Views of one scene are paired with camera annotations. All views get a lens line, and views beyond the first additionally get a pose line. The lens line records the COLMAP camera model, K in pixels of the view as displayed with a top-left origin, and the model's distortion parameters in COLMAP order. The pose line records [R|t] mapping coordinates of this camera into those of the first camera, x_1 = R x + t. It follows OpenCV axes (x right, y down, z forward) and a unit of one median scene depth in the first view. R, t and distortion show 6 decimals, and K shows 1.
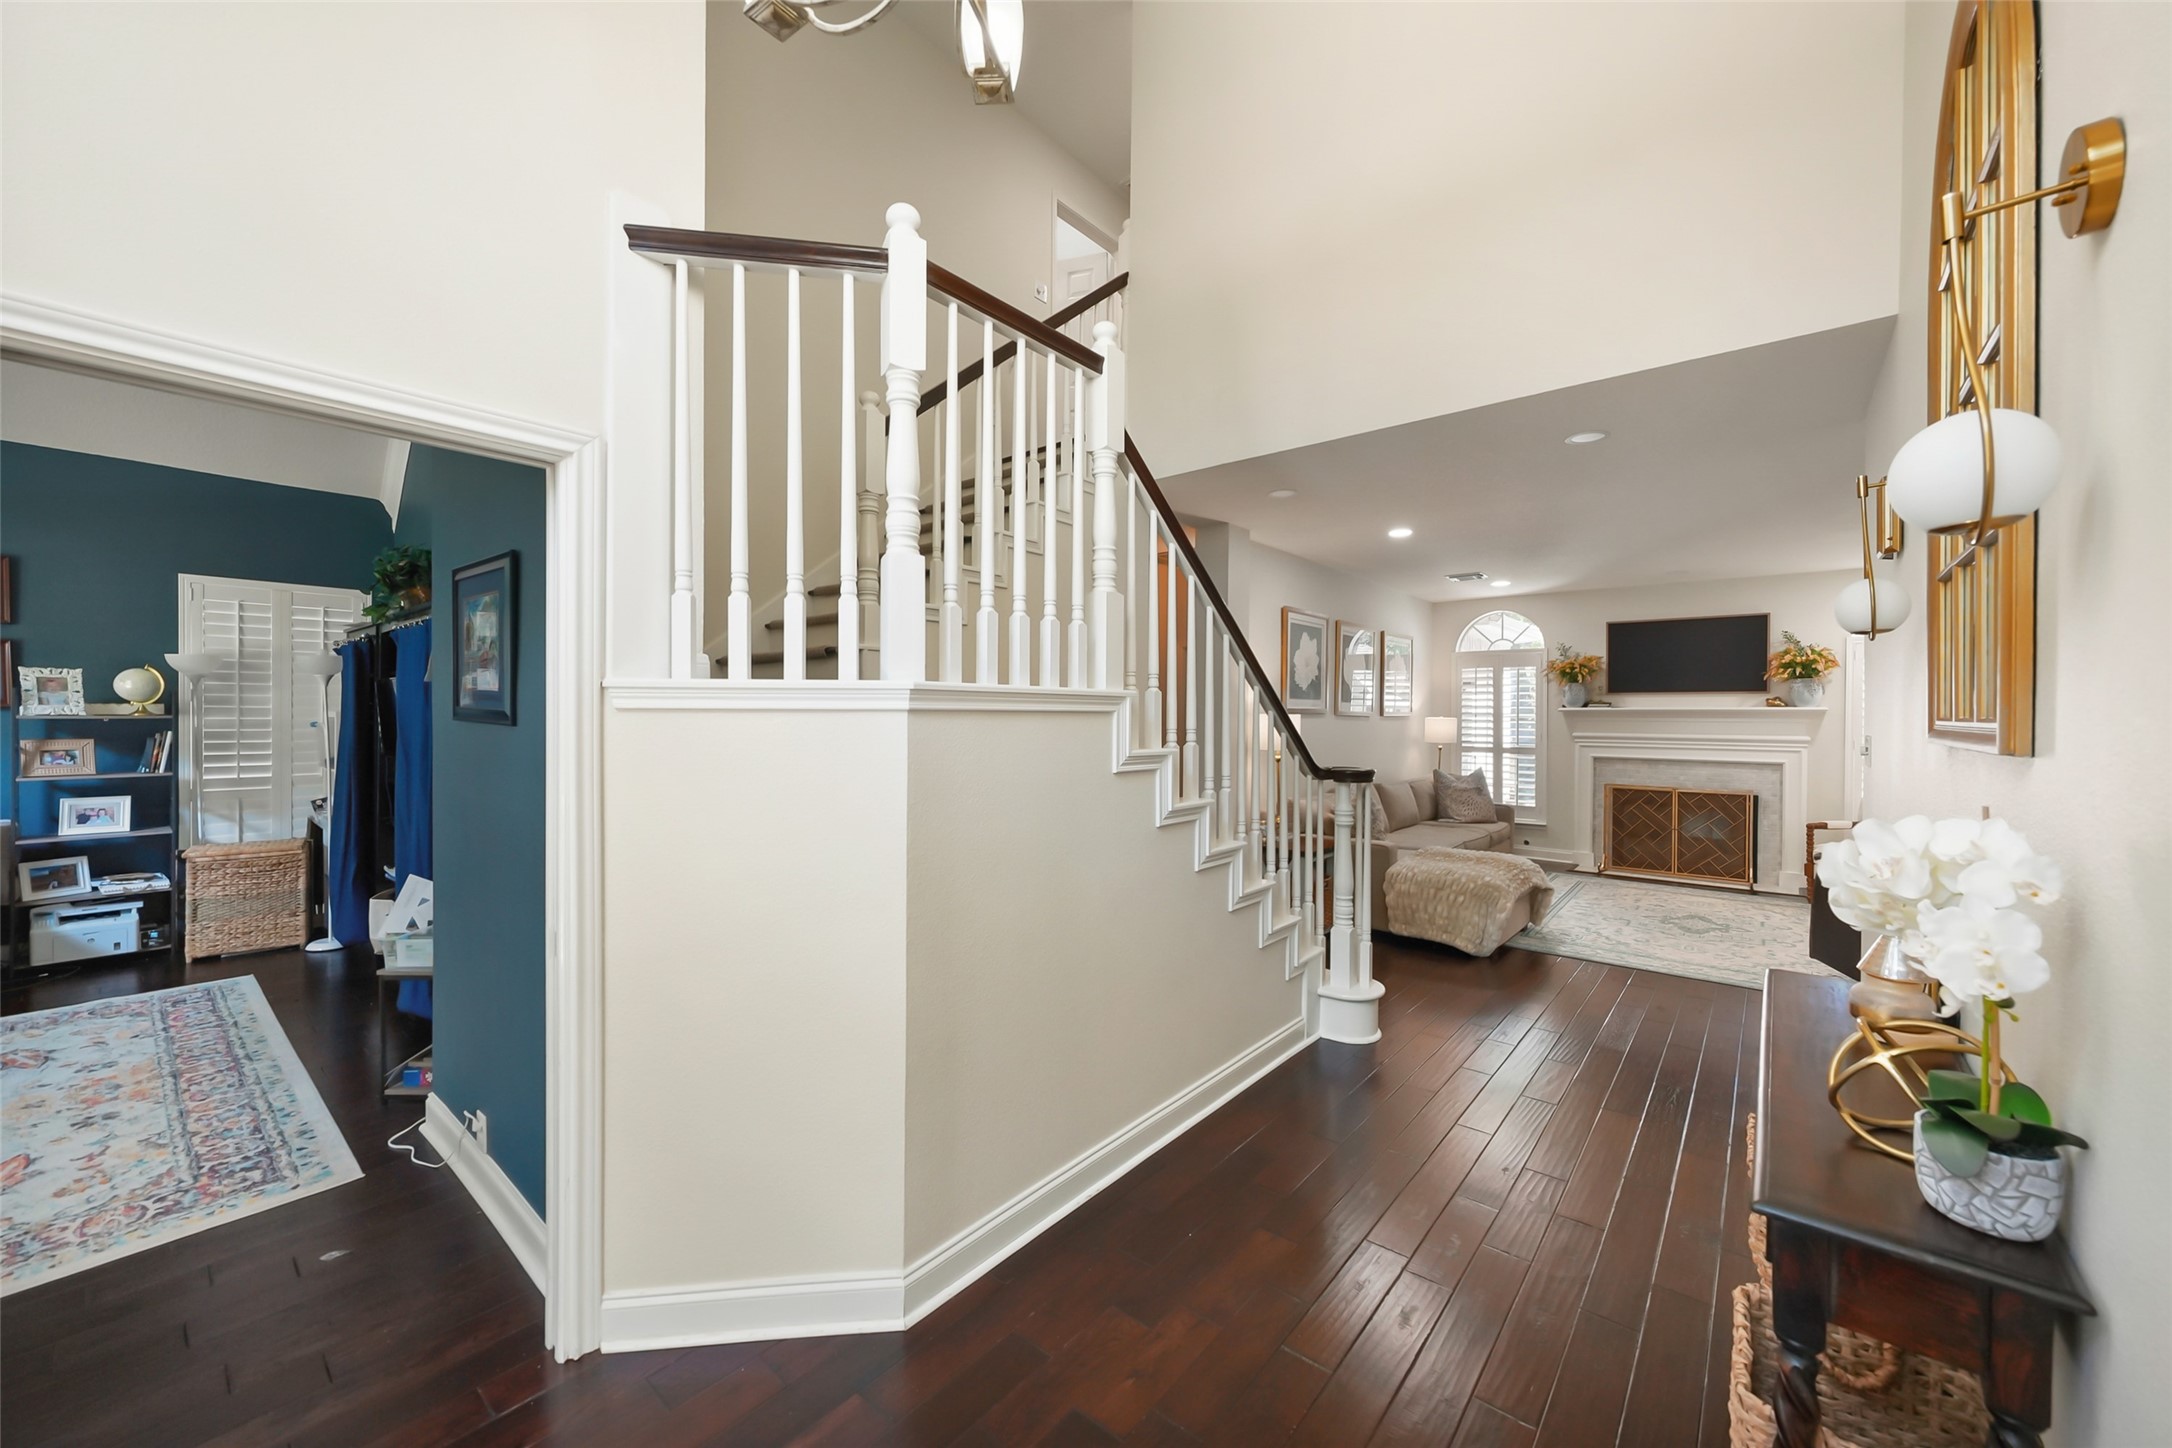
lens RADIAL K [[803.5, 0, 1099.0], [0, 803.5, 722.4], [0, 0, 1]] dist [-0.007307, 0.000259]
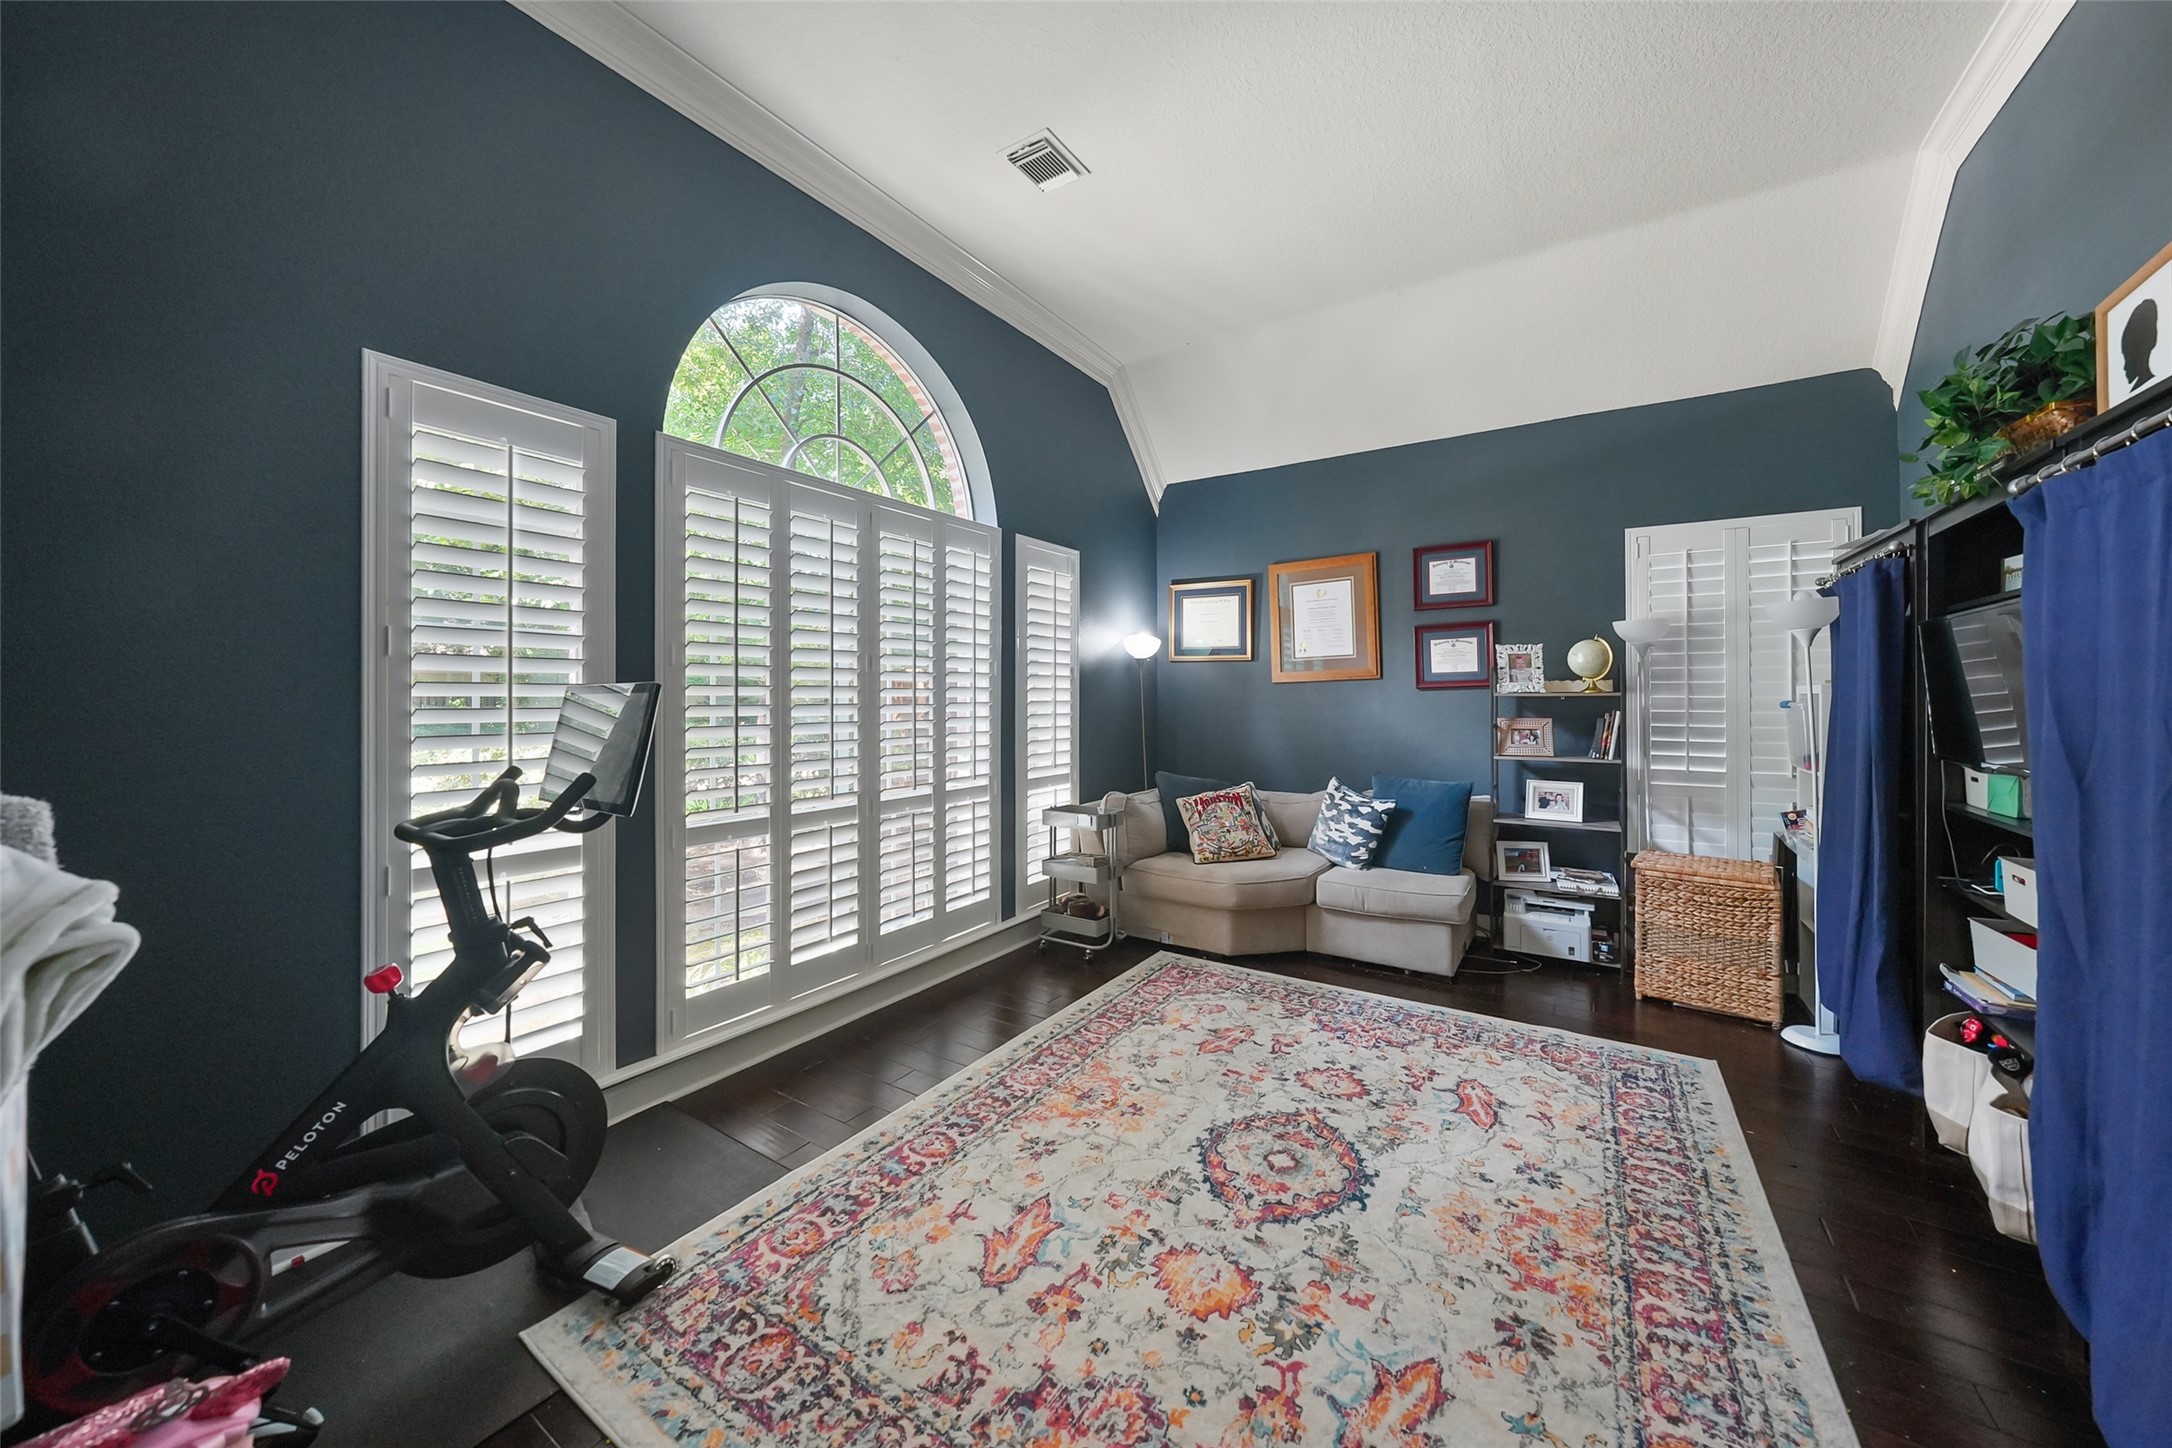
lens RADIAL K [[768.0, 0, 1085.9], [0, 768.0, 688.2], [0, 0, 1]] dist [0.006532, -0.000008]
pose [[0.103707, -0.016958, -0.994463, -0.368404], [-0.007254, 0.999815, -0.017805, 0.004835], [0.994581, 0.009061, 0.103564, 0.315488]]
